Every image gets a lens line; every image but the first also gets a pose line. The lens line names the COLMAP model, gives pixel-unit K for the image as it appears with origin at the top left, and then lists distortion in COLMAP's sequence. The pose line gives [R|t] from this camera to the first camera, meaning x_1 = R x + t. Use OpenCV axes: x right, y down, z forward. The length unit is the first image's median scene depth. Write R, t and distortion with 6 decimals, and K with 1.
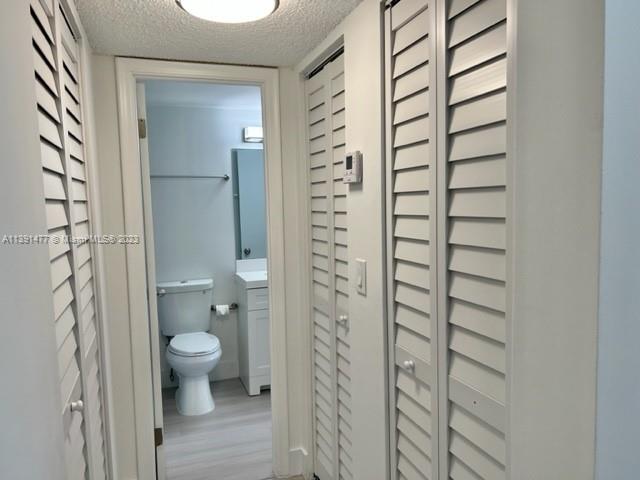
lens RADIAL K [[482.0, 0, 320.2], [0, 482.0, 239.1], [0, 0, 1]] dist [0.015579, -0.007447]
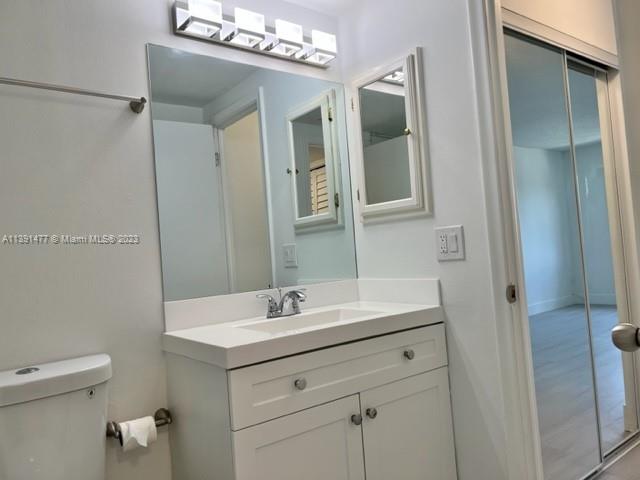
lens RADIAL K [[482.0, 0, 319.8], [0, 482.0, 242.8], [0, 0, 1]] dist [0.015579, -0.007447]
pose [[0.947326, -0.037669, 0.318048, -0.183931], [0.076197, 0.991053, -0.109580, 0.050067], [-0.311075, 0.128042, 0.941721, 0.573908]]
